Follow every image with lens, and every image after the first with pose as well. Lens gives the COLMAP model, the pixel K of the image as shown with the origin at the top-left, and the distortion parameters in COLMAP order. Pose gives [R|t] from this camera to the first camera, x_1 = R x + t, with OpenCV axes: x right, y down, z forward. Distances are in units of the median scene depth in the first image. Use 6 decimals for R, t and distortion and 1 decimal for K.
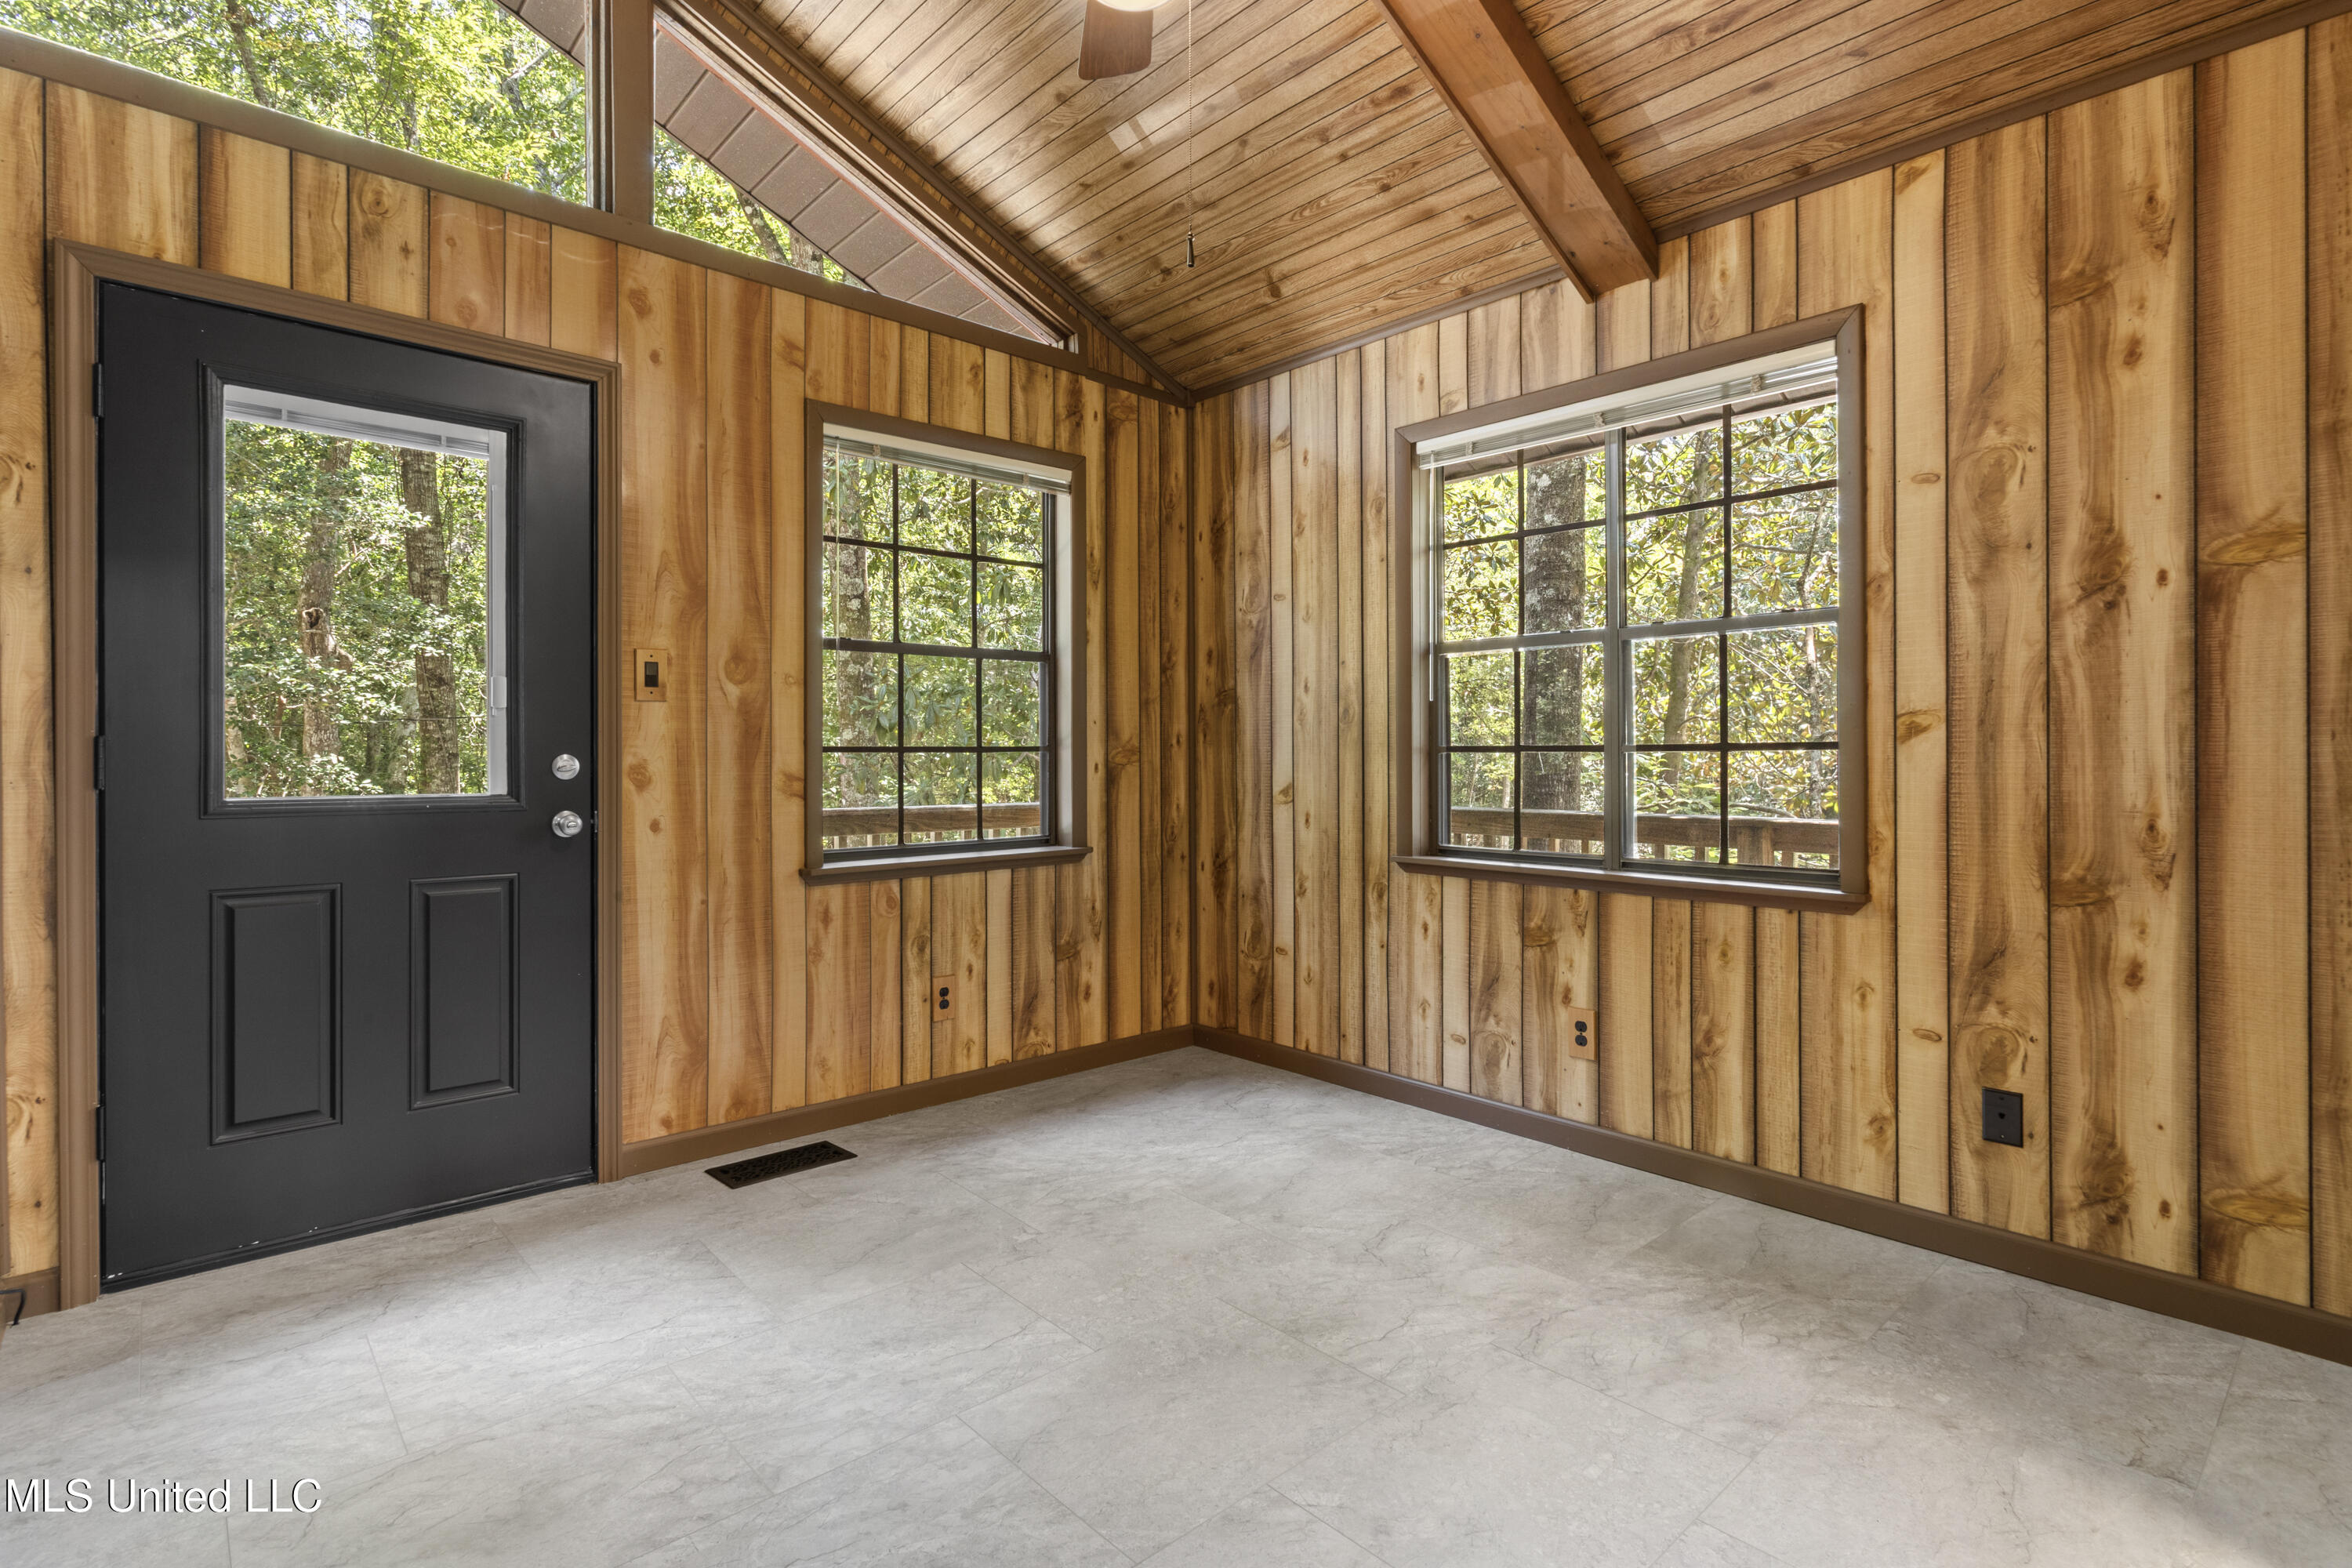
lens RADIAL K [[1124.5, 0, 1162.2], [0, 1124.5, 755.4], [0, 0, 1]] dist [0.003060, 0.001216]
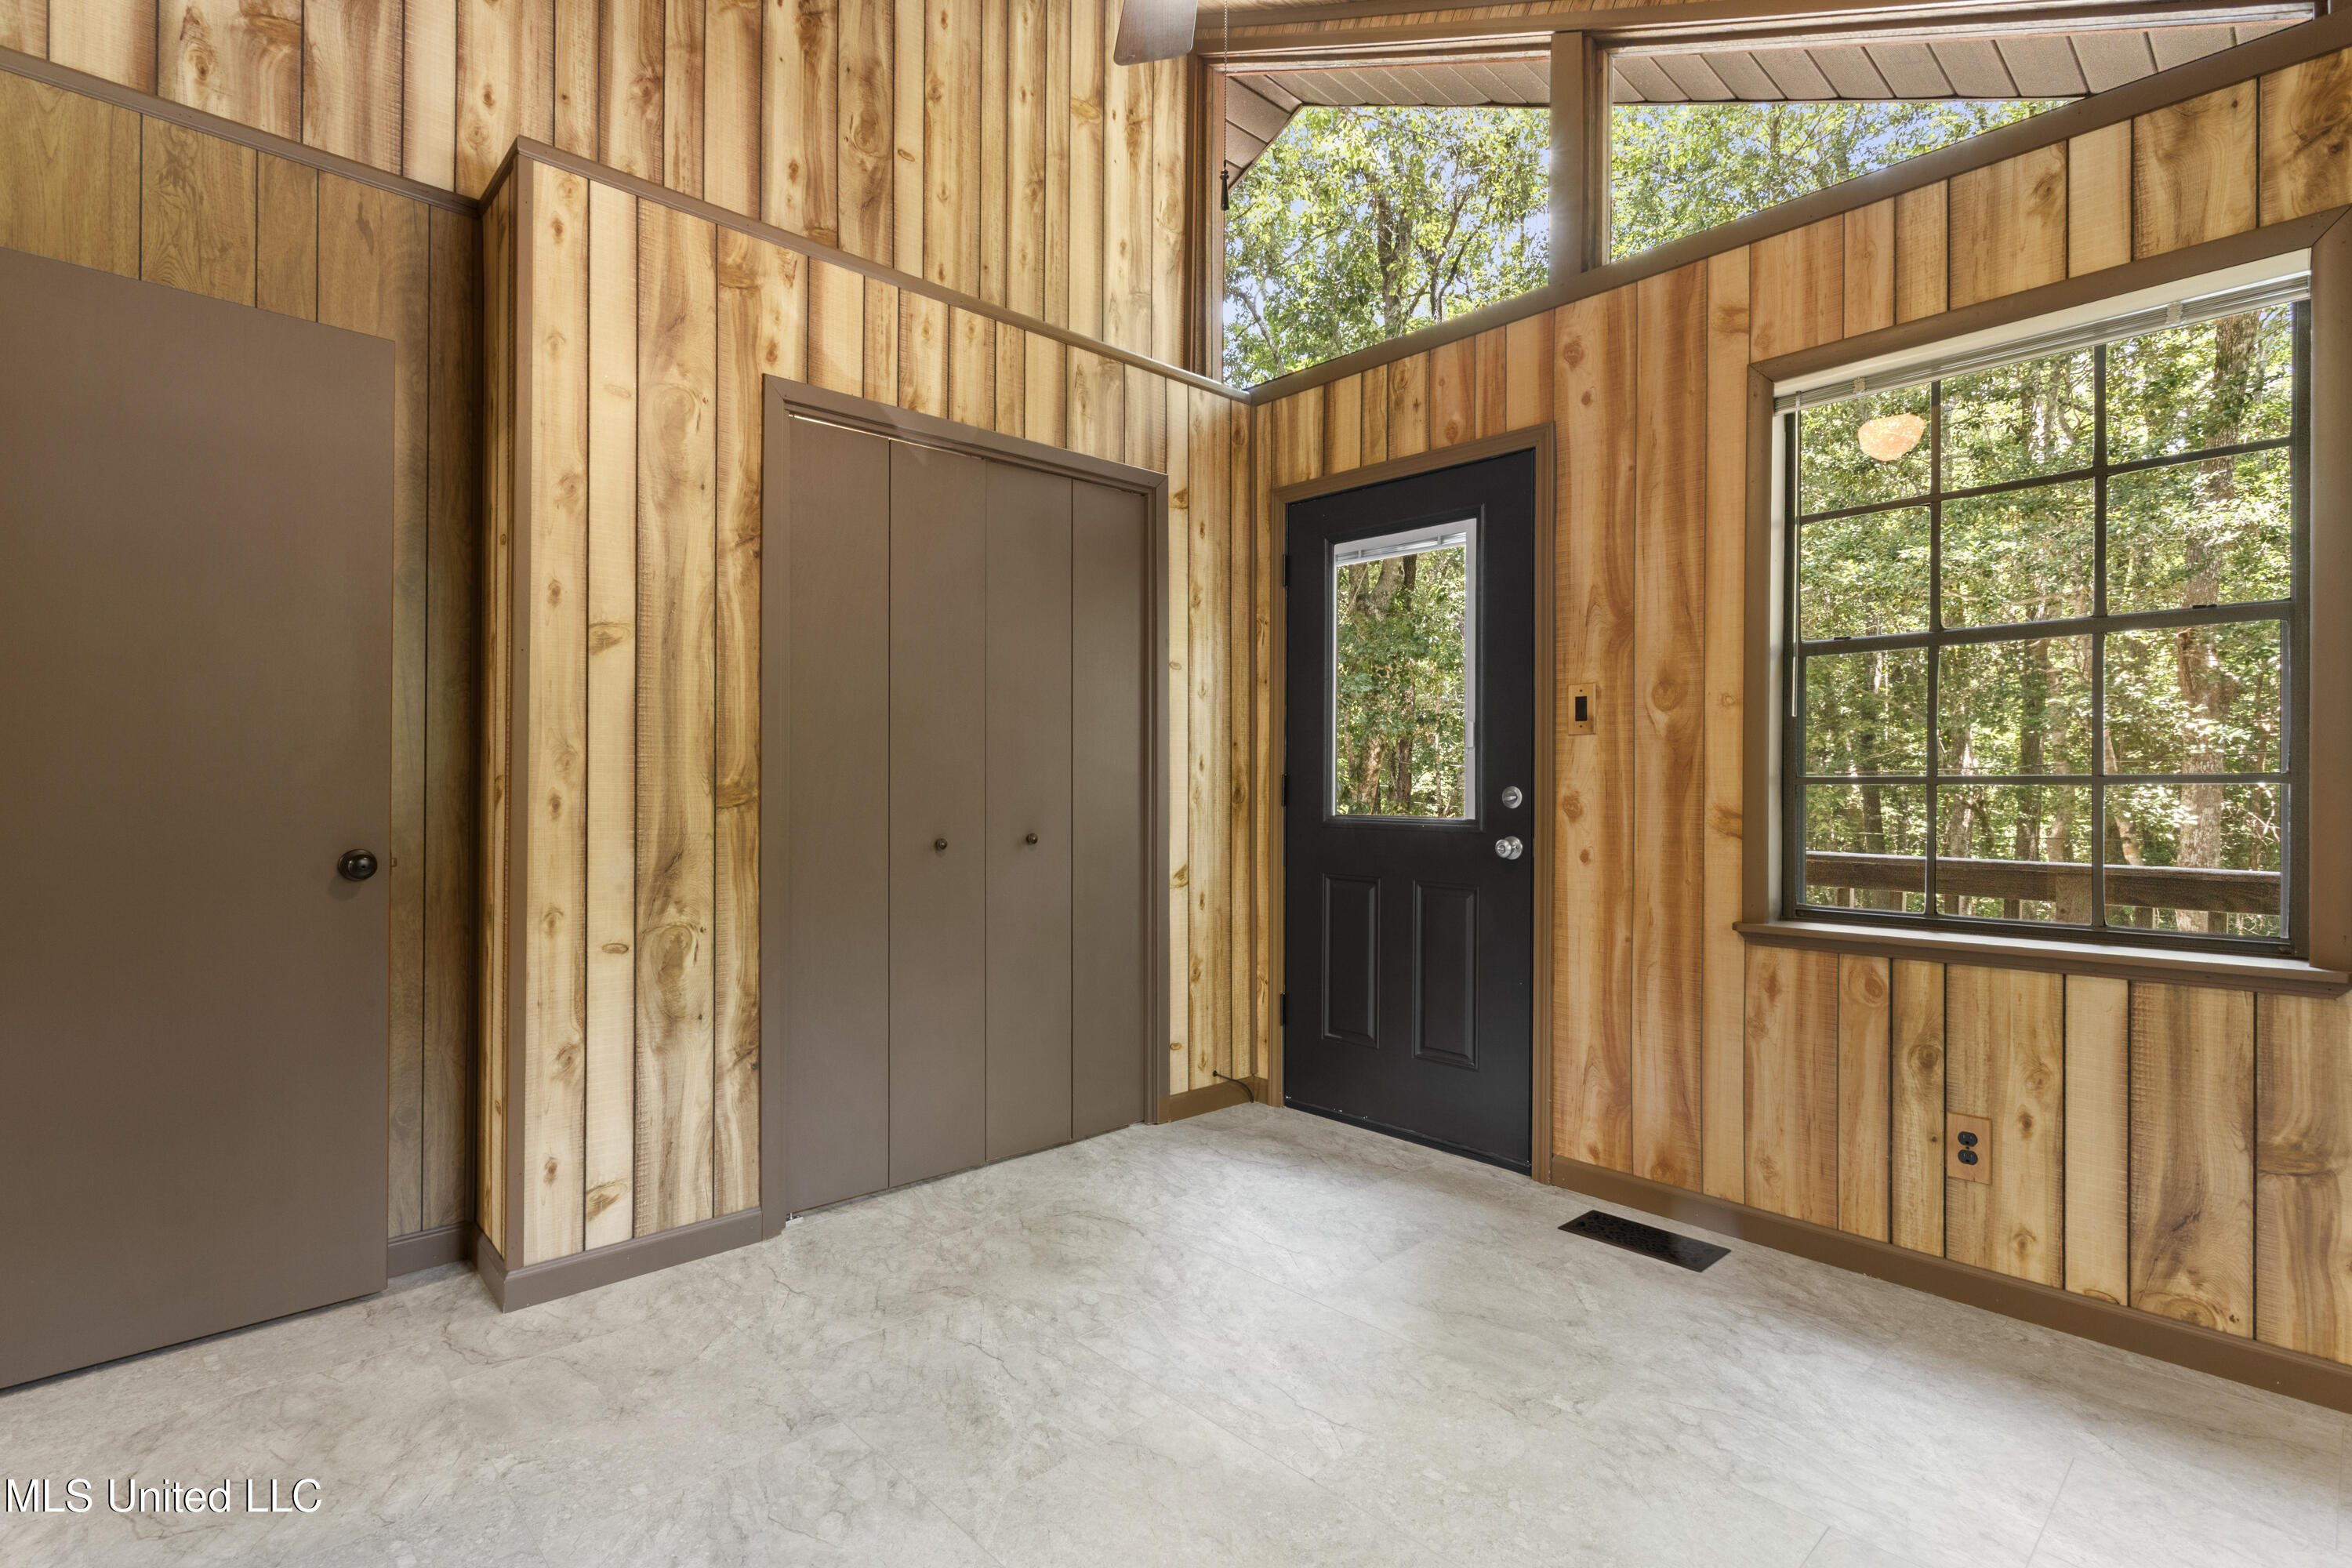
lens RADIAL K [[1106.0, 0, 1169.9], [0, 1106.0, 771.2], [0, 0, 1]] dist [0.000582, 0.000890]
pose [[0.032491, -0.009525, -0.999427, 0.528217], [-0.001797, 0.999952, -0.009588, -0.004123], [0.999470, 0.002108, 0.032473, 0.574807]]
